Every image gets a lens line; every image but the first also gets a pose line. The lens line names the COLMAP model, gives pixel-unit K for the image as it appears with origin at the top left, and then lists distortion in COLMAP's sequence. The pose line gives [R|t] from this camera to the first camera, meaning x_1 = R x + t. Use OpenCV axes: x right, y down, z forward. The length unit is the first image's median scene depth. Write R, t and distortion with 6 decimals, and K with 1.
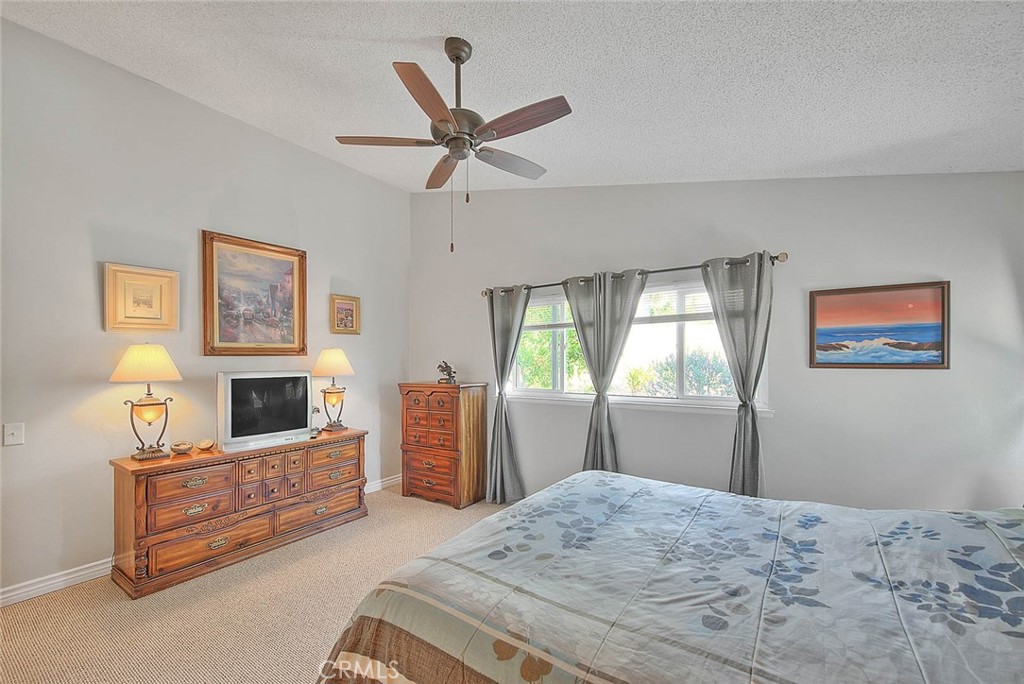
lens RADIAL K [[420.9, 0, 508.4], [0, 420.9, 356.0], [0, 0, 1]] dist [-0.004736, -0.000817]
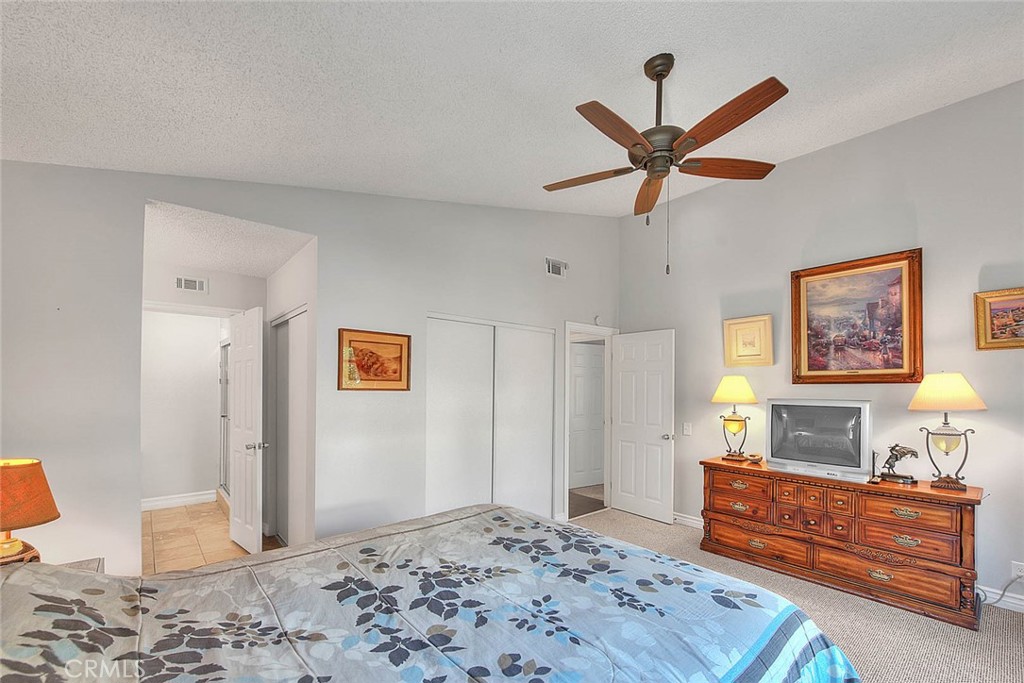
lens RADIAL K [[420.2, 0, 510.2], [0, 420.2, 381.5], [0, 0, 1]] dist [0.002919, 0.000099]
pose [[-0.249756, -0.009032, -0.968267, 0.515299], [0.002679, 0.999946, -0.010018, 0.002415], [0.968305, -0.005096, -0.249718, 0.520708]]
